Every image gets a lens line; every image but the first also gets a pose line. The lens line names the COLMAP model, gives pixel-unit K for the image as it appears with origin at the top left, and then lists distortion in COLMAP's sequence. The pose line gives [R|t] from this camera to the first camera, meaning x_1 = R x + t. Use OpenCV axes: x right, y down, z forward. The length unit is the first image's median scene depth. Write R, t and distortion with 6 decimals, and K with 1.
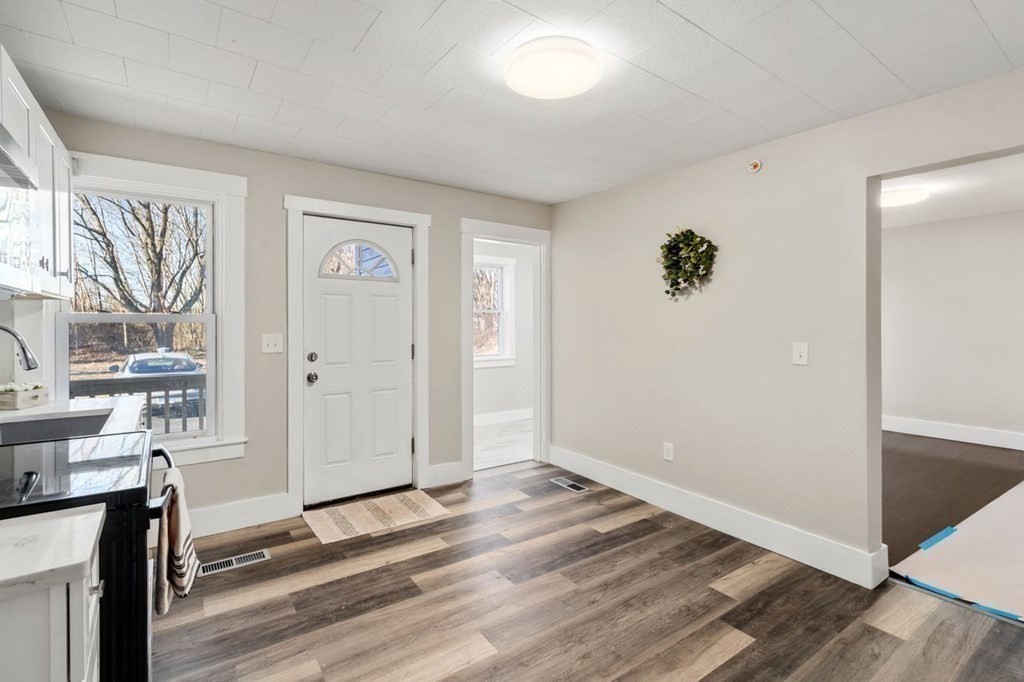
lens RADIAL K [[475.6, 0, 498.8], [0, 475.6, 324.6], [0, 0, 1]] dist [0.013050, -0.002665]
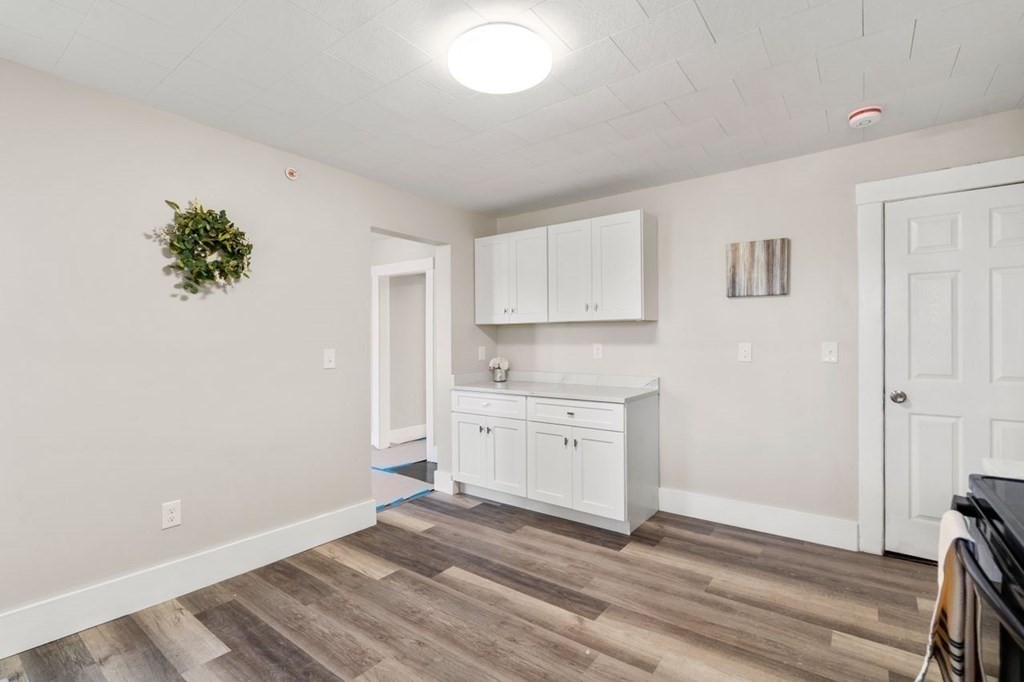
lens RADIAL K [[475.6, 0, 512.2], [0, 475.6, 342.1], [0, 0, 1]] dist [0.013050, -0.002665]
pose [[-0.314607, -0.002779, 0.949218, -0.568974], [0.002636, 0.999989, 0.003802, 0.016703], [-0.949218, 0.003698, -0.314596, 0.914695]]
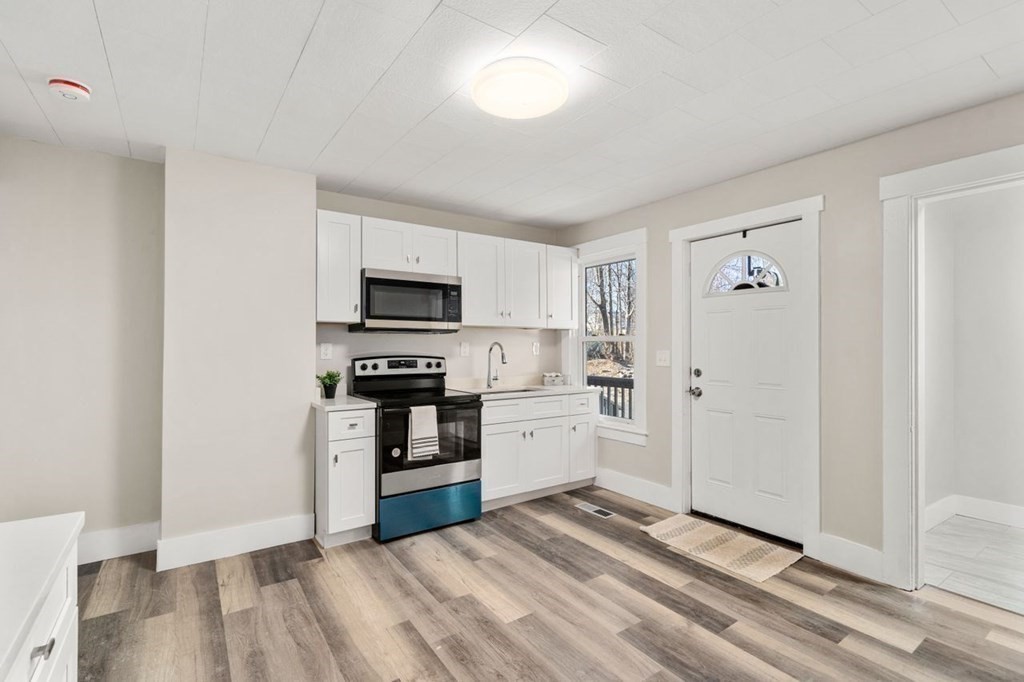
lens RADIAL K [[475.6, 0, 518.4], [0, 475.6, 340.3], [0, 0, 1]] dist [0.013050, -0.002665]
pose [[0.019825, -0.011642, -0.999736, 0.806431], [0.000607, 0.999932, -0.011632, 0.009065], [0.999803, -0.000376, 0.019830, 0.698262]]
